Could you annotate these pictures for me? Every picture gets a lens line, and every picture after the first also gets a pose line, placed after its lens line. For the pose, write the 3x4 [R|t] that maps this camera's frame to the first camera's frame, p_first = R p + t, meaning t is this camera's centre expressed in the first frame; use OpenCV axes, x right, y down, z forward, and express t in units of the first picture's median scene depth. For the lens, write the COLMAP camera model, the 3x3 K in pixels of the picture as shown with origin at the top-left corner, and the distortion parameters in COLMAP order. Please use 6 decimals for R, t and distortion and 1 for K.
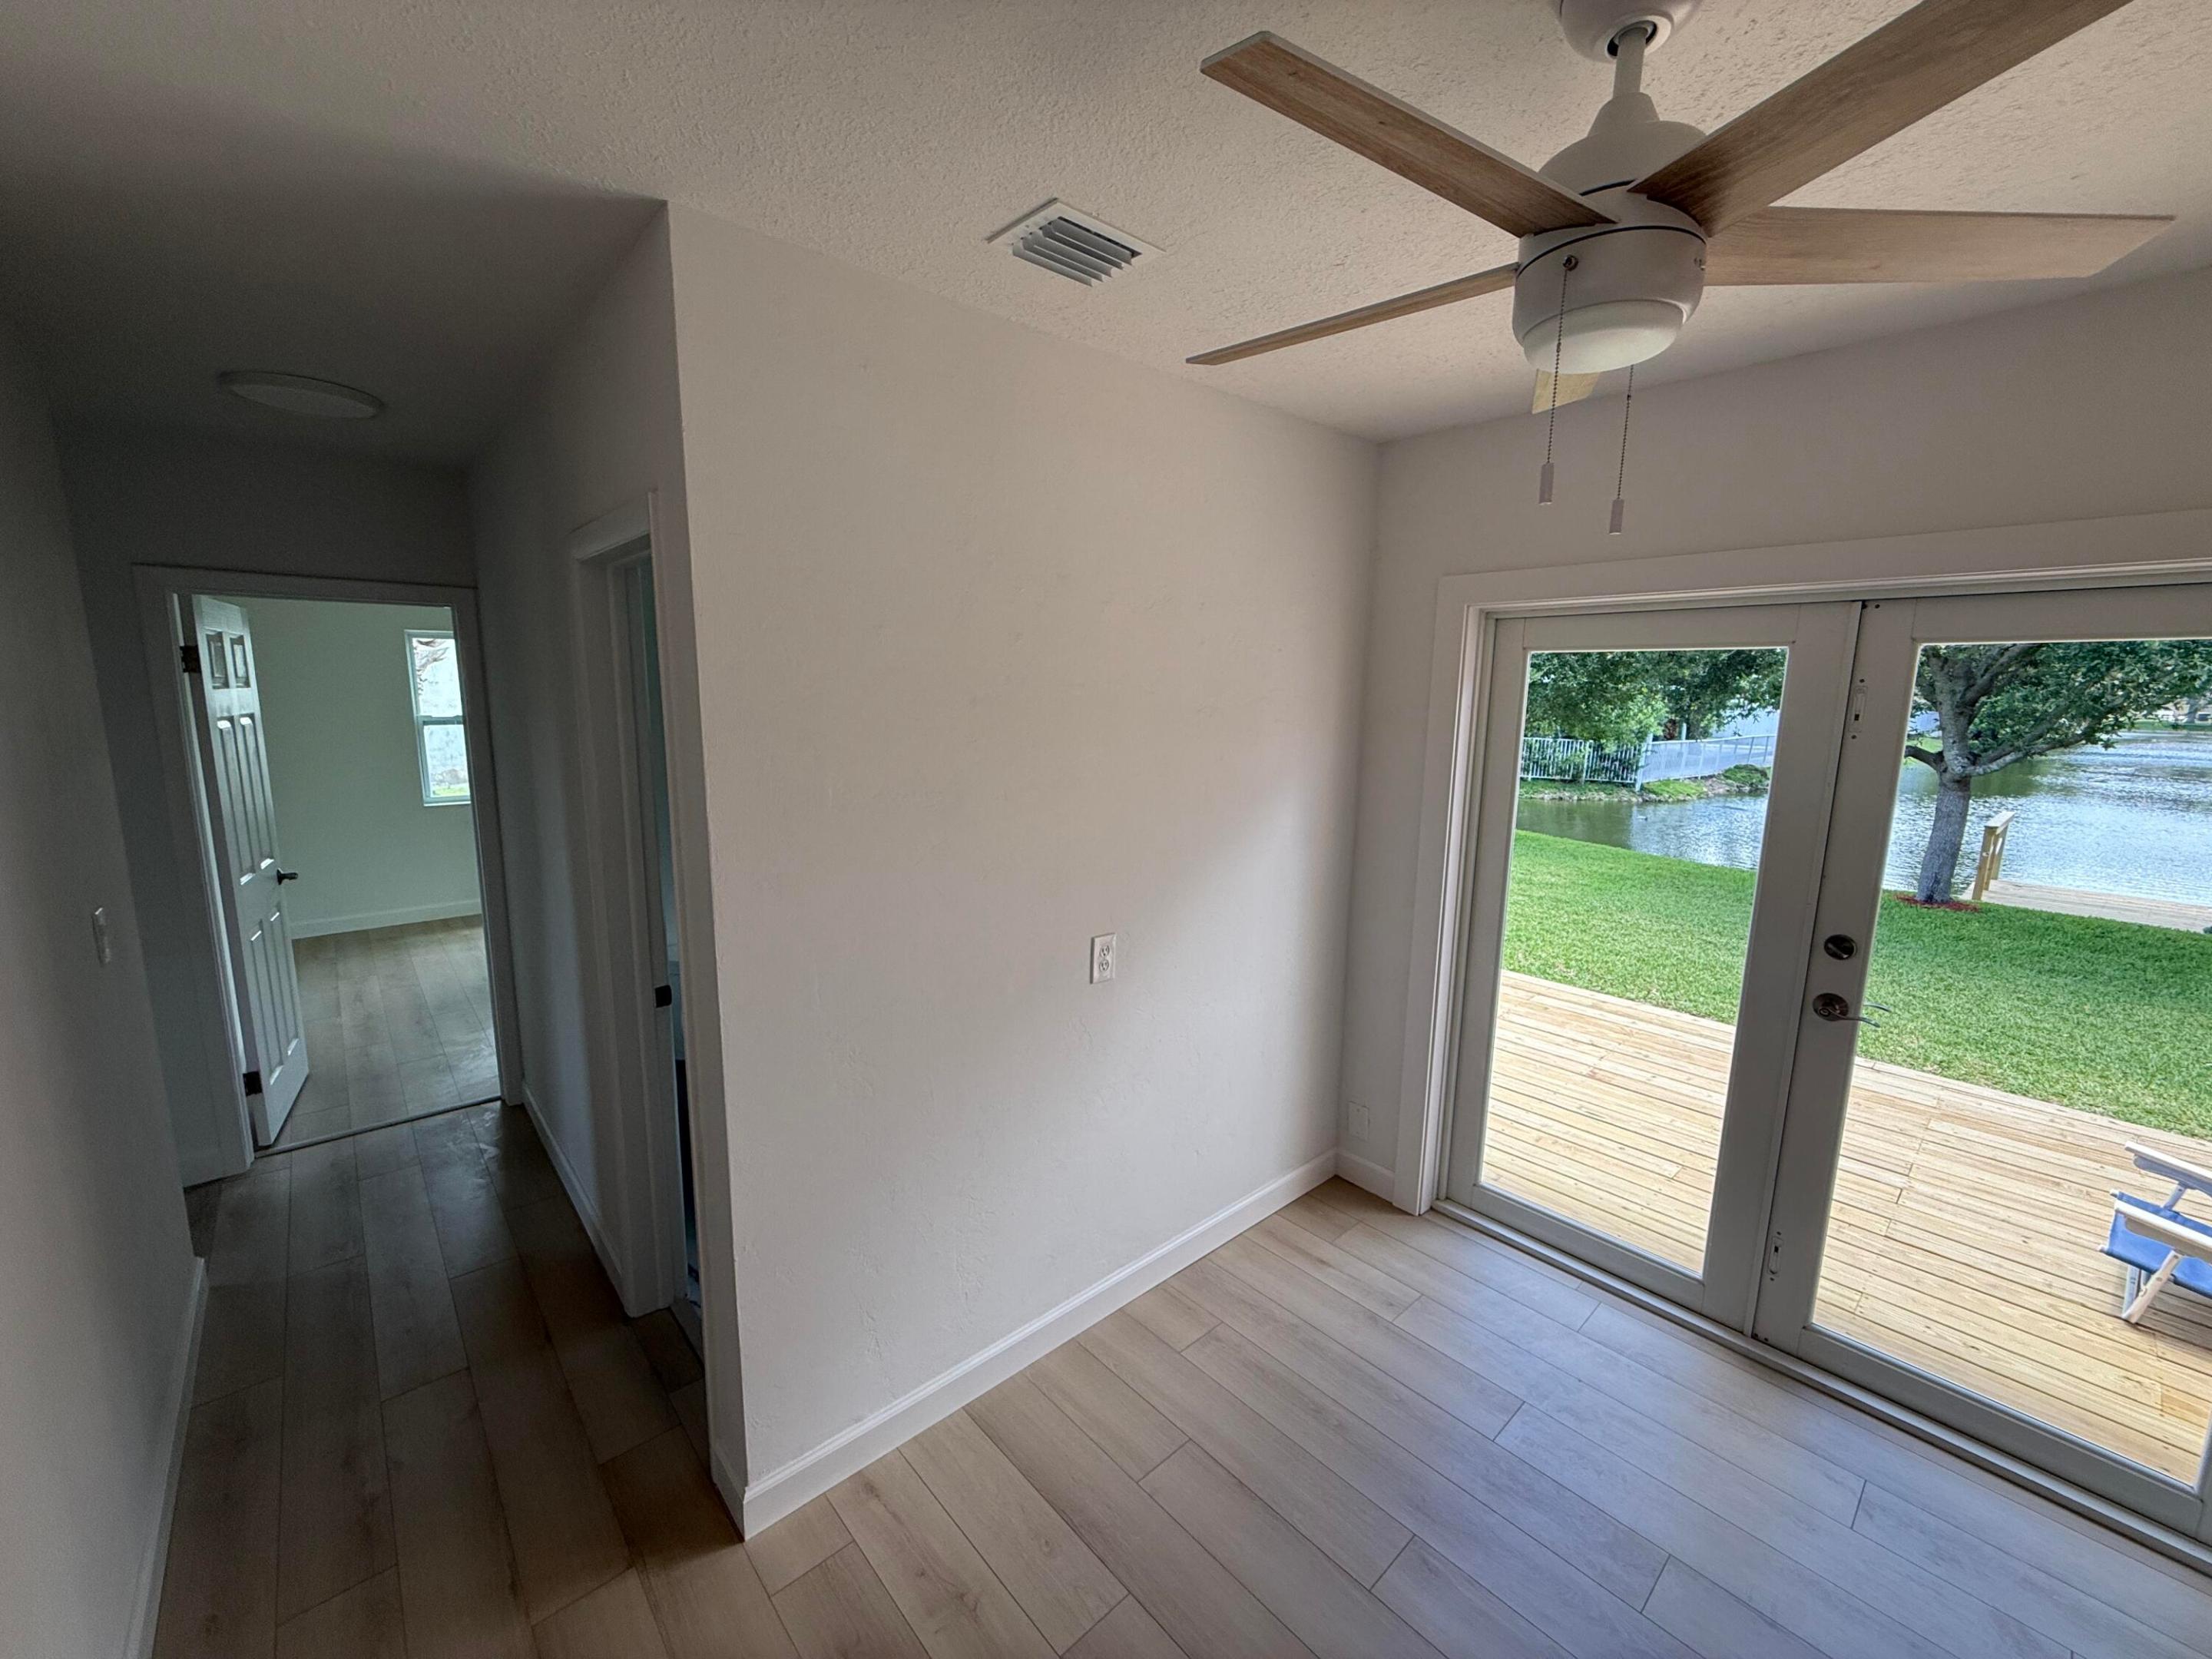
lens RADIAL K [[880.8, 0, 1103.2], [0, 880.8, 834.4], [0, 0, 1]] dist [0.000997, 0.000184]
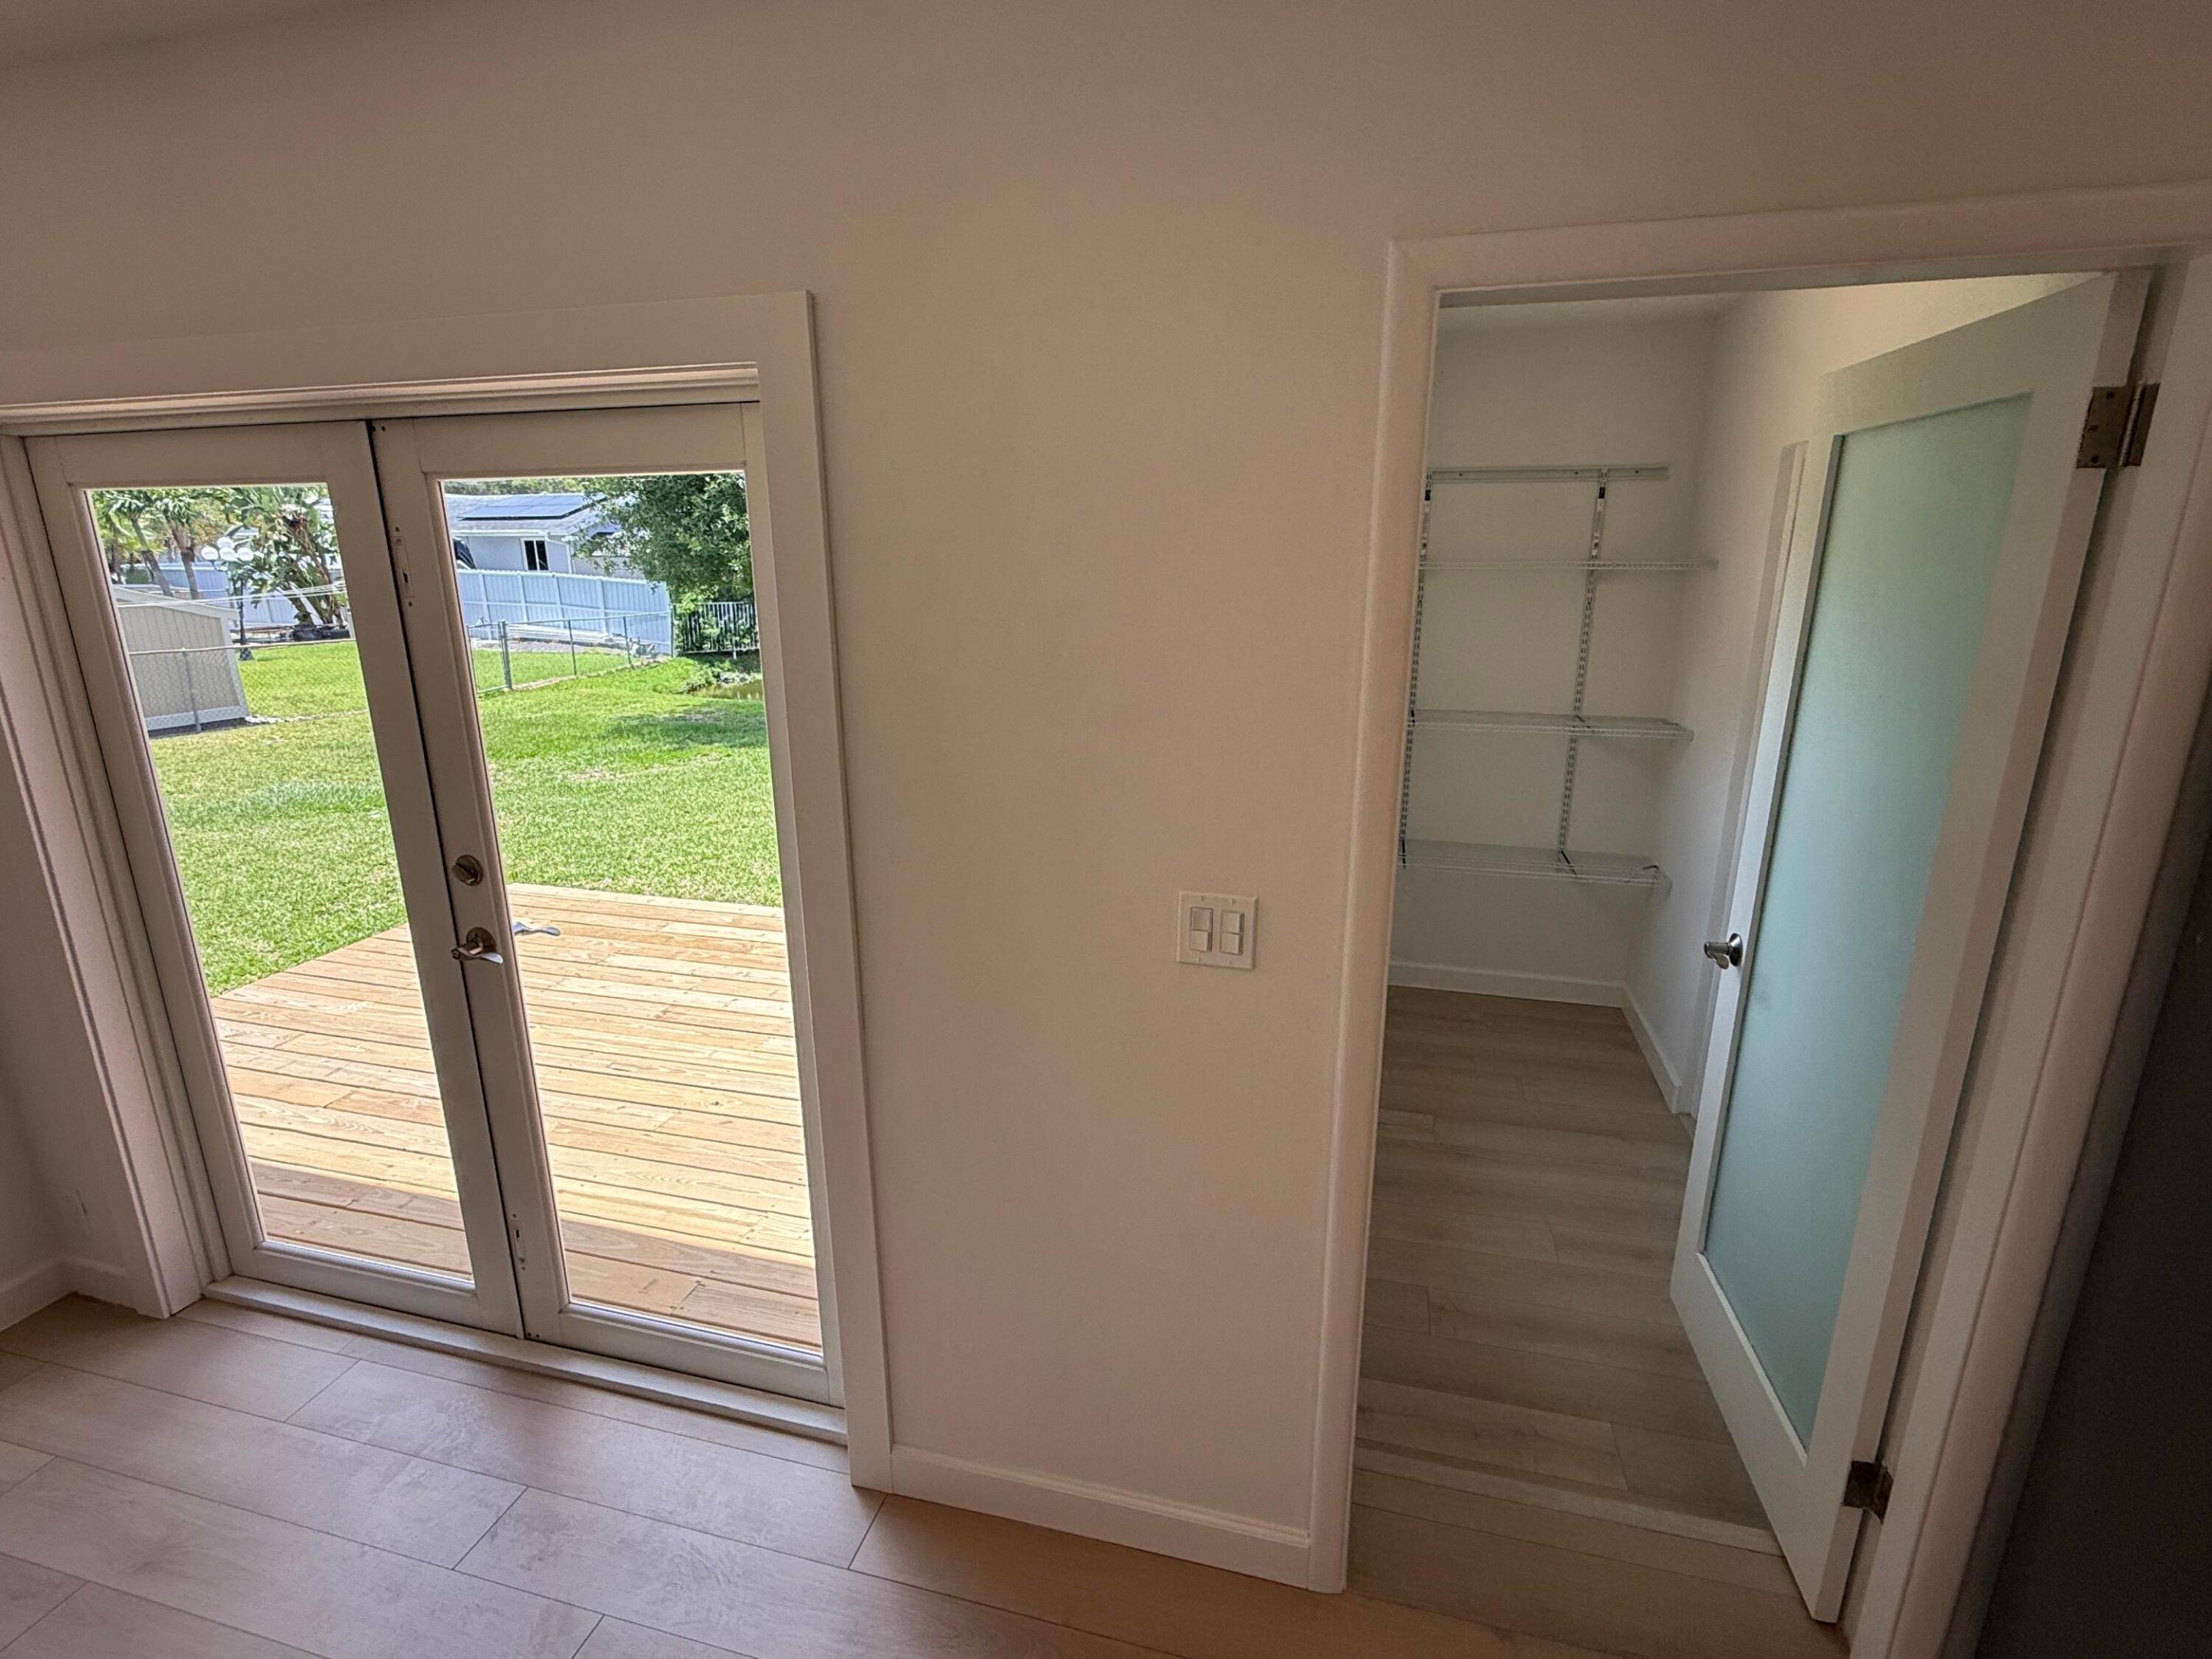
lens RADIAL K [[1036.6, 0, 1106.0], [0, 1036.6, 829.5], [0, 0, 1]] dist [-0.002649, -0.000418]
pose [[0.832994, -0.156897, 0.530570, 0.608372], [0.104643, 0.986319, 0.127378, 0.024369], [-0.543296, -0.050585, 0.838016, -0.074133]]
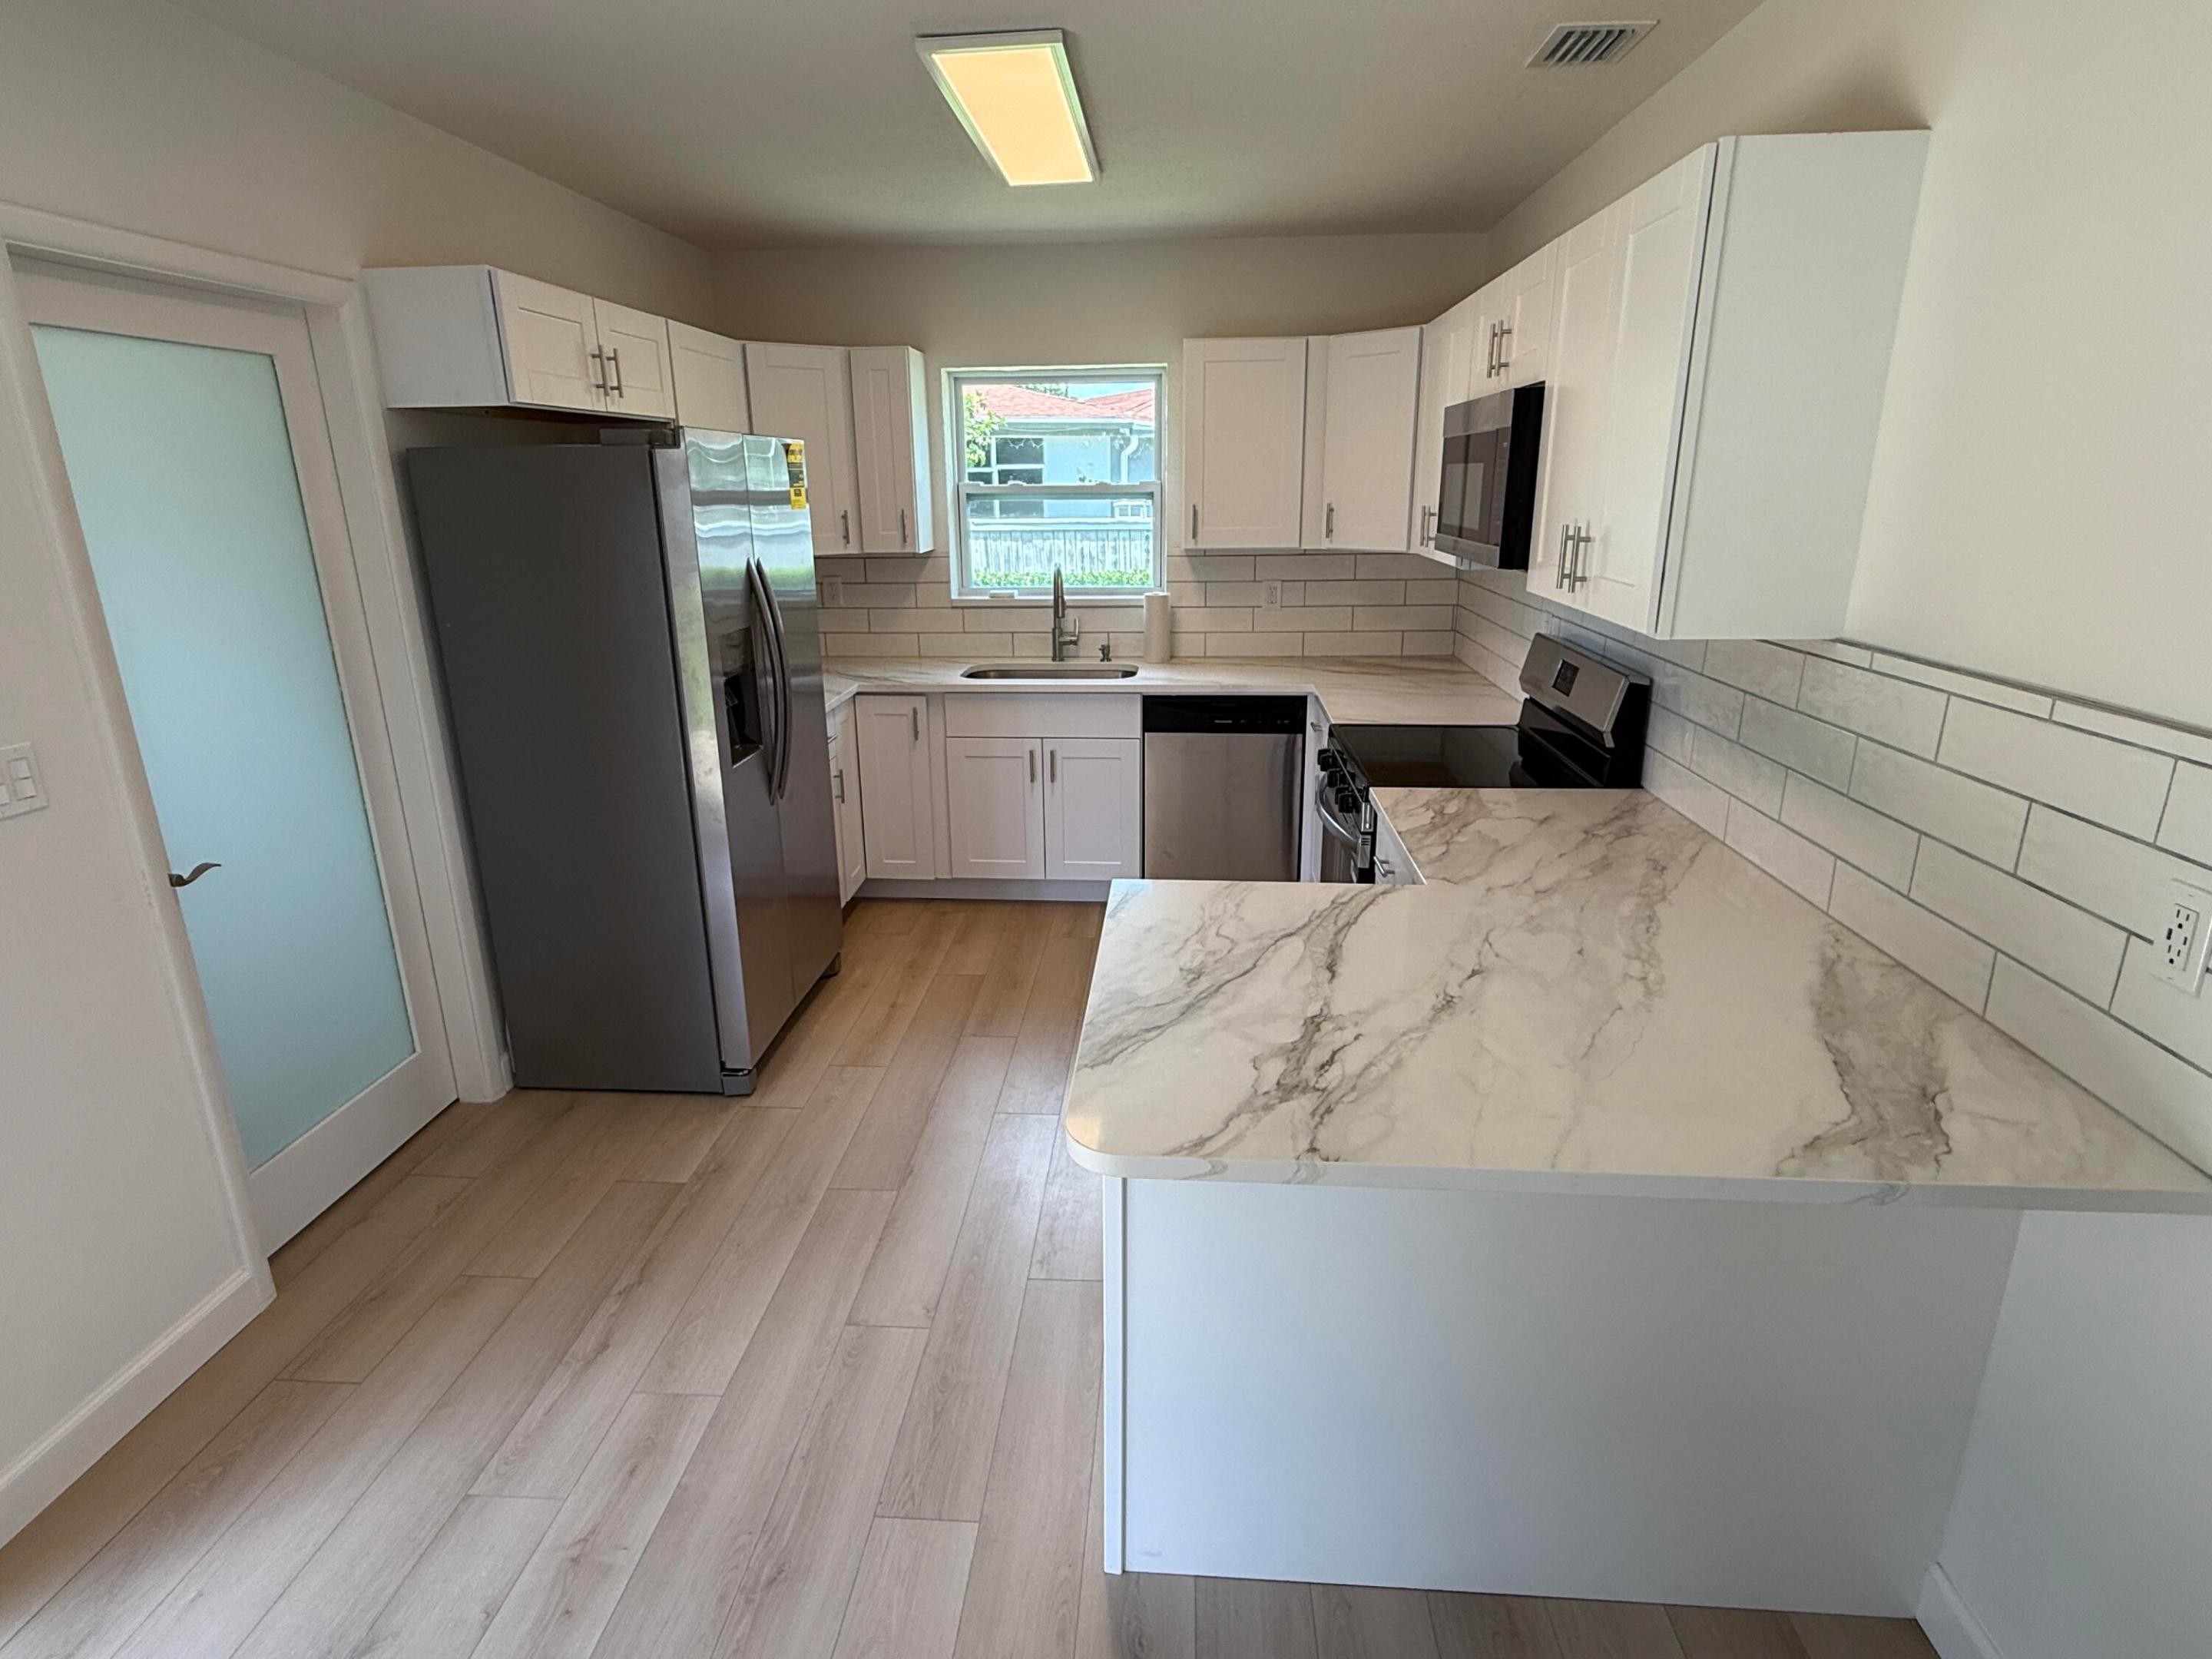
lens RADIAL K [[1169.2, 0, 1103.0], [0, 1169.2, 834.9], [0, 0, 1]] dist [-0.001210, -0.000258]
pose [[-0.698185, -0.212963, 0.683509, 0.049518], [0.122504, 0.905112, 0.407143, -0.016691], [-0.705358, 0.367994, -0.605846, 0.303000]]
